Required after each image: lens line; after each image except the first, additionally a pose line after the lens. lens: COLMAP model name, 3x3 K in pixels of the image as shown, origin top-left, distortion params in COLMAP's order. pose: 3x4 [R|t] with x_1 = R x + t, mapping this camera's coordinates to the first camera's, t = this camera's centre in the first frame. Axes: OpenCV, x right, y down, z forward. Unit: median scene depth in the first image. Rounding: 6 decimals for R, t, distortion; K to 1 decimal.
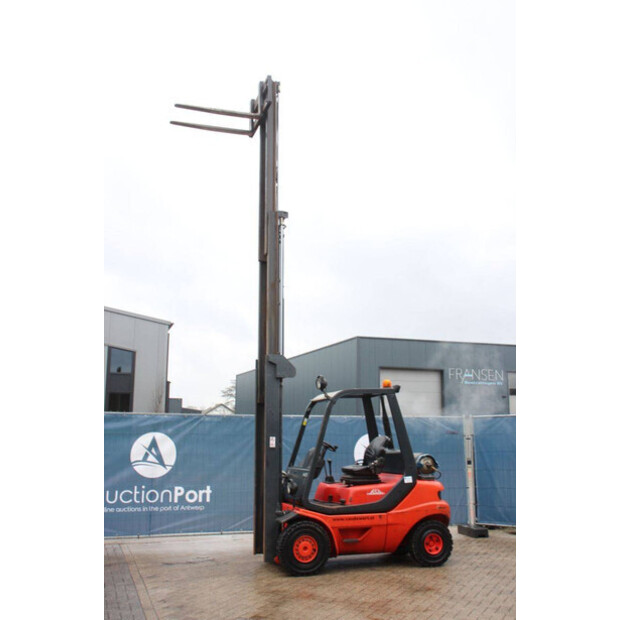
lens RADIAL K [[640.5, 0, 309.9], [0, 640.5, 315.2], [0, 0, 1]] dist [-0.013229, 0.000000]
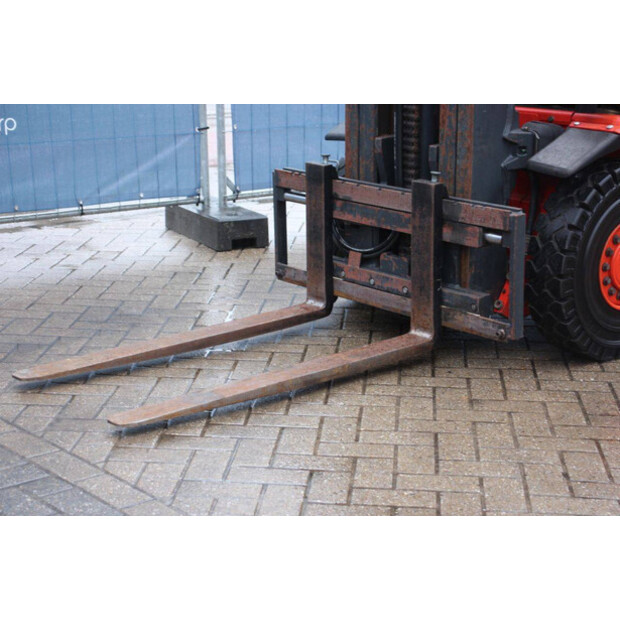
lens RADIAL K [[1317.7, 0, 314.9], [0, 1317.7, 315.0], [0, 0, 1]] dist [0.265456, 0.000000]
pose [[0.931988, -0.083446, 0.352752, -0.302069], [-0.076617, 0.905808, 0.416703, 0.151524], [-0.354298, -0.415389, 0.837809, 0.529444]]
